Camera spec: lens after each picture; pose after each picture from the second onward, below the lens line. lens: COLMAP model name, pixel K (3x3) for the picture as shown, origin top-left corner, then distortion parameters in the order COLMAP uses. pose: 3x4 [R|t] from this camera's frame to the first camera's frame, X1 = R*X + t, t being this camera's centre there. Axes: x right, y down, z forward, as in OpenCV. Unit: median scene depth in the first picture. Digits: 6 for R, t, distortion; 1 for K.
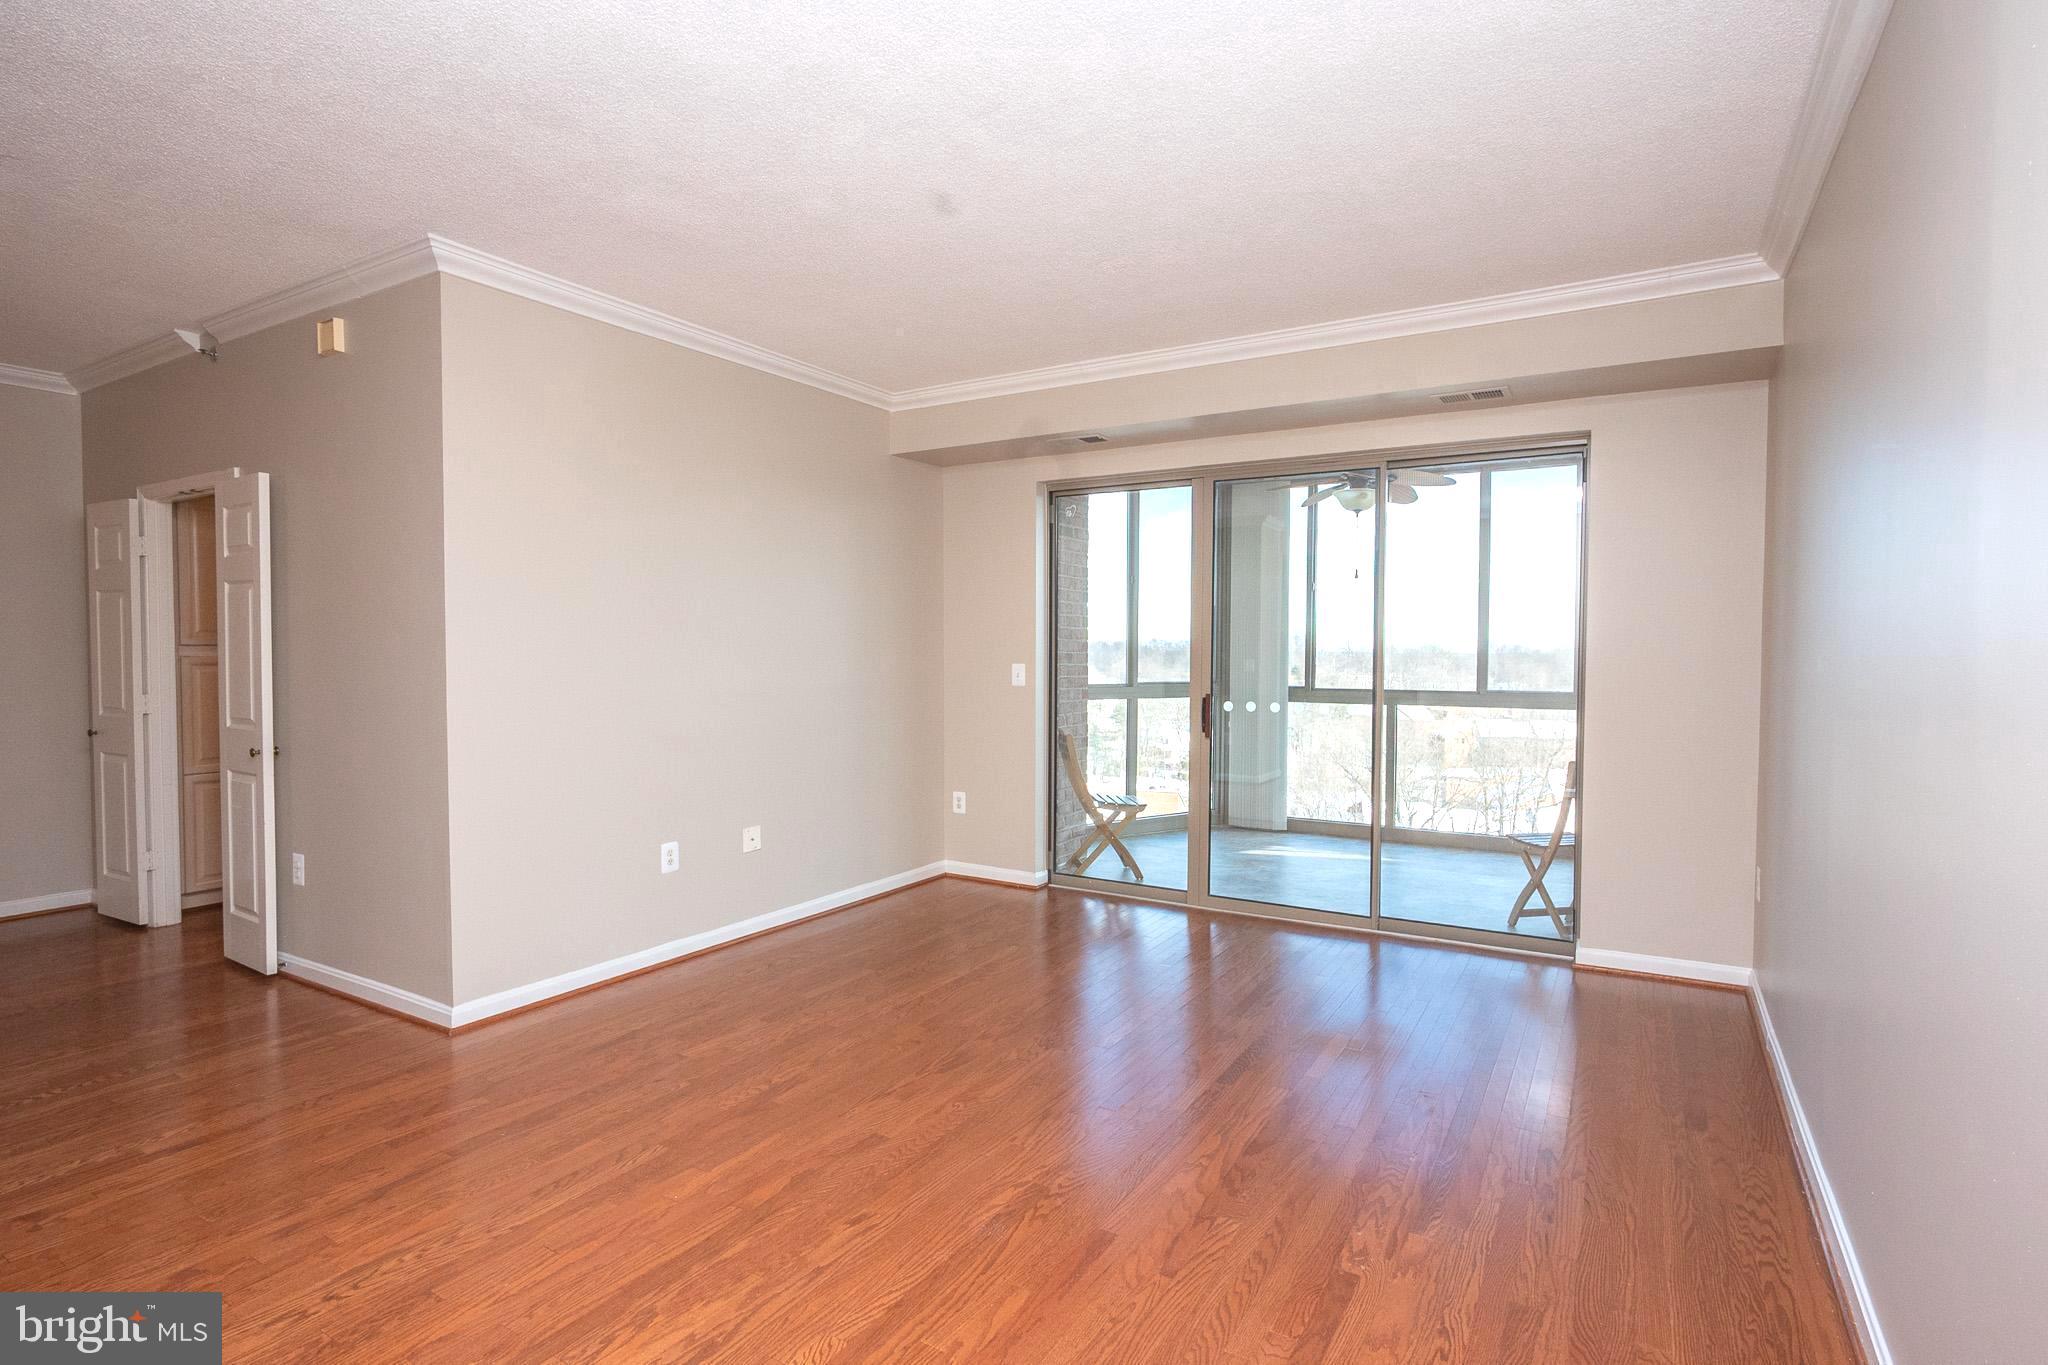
lens RADIAL K [[1019.0, 0, 1024.0], [0, 1019.0, 682.5], [0, 0, 1]] dist [0.001333, 0.000158]
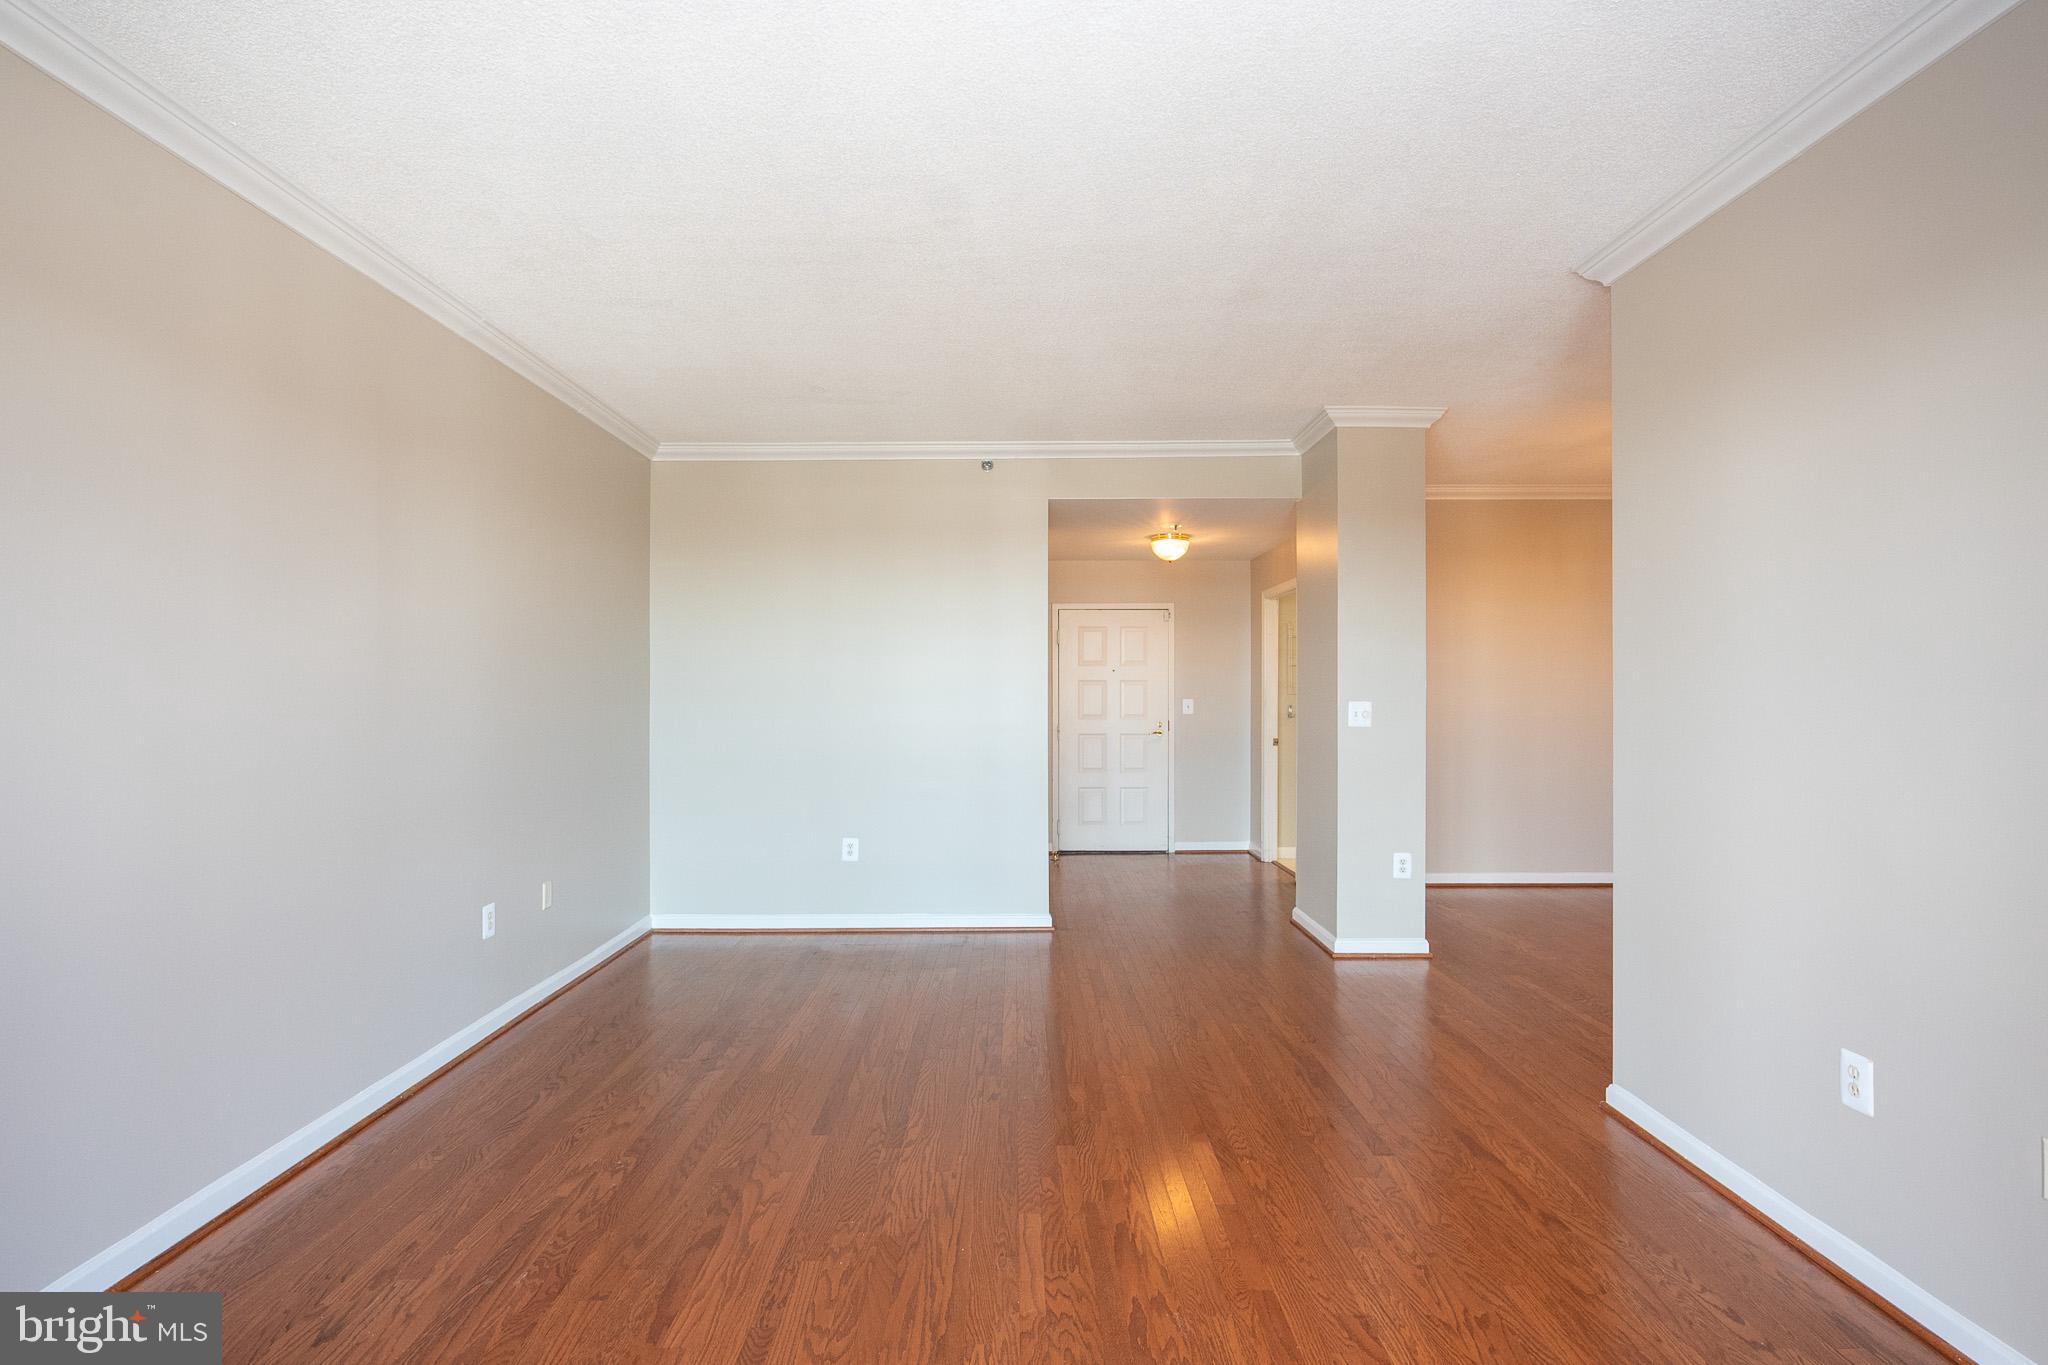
lens RADIAL K [[1012.7, 0, 1024.0], [0, 1012.7, 682.5], [0, 0, 1]] dist [0.003992, 0.001492]
pose [[-0.849279, -0.005896, -0.527912, 0.300648], [-0.020030, 0.999578, 0.021059, -0.038801], [0.527565, 0.028459, -0.849038, 1.219433]]
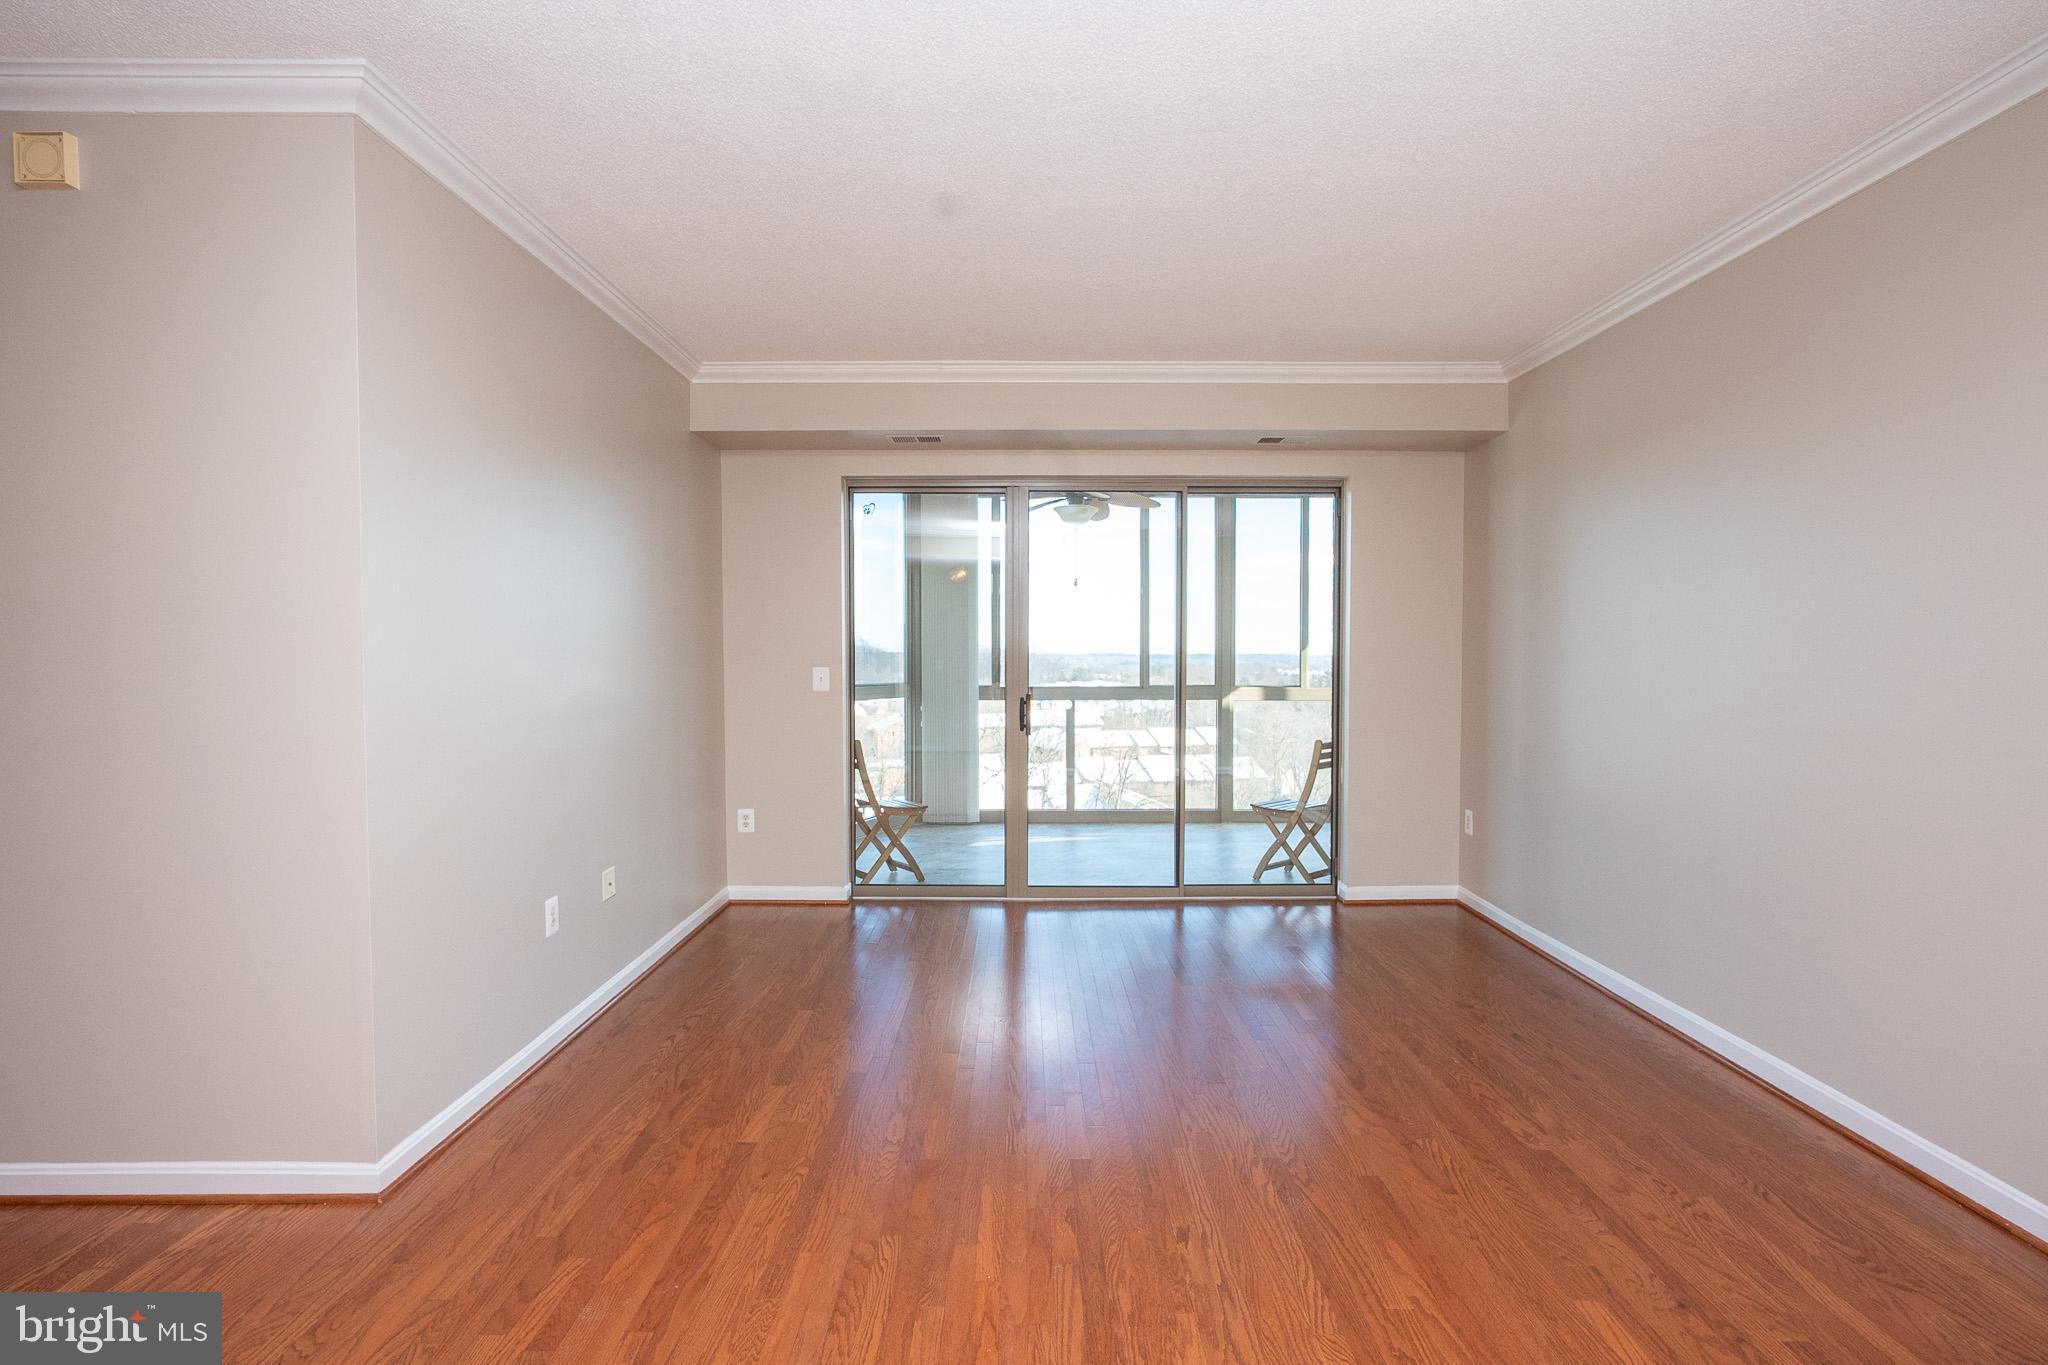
lens RADIAL K [[1012.7, 0, 1024.0], [0, 1012.7, 682.5], [0, 0, 1]] dist [0.003992, 0.001492]
pose [[0.853690, -0.020000, 0.520397, -0.442731], [0.019883, 0.999785, 0.005806, -0.008208], [-0.520401, 0.005390, 0.853905, 0.134908]]
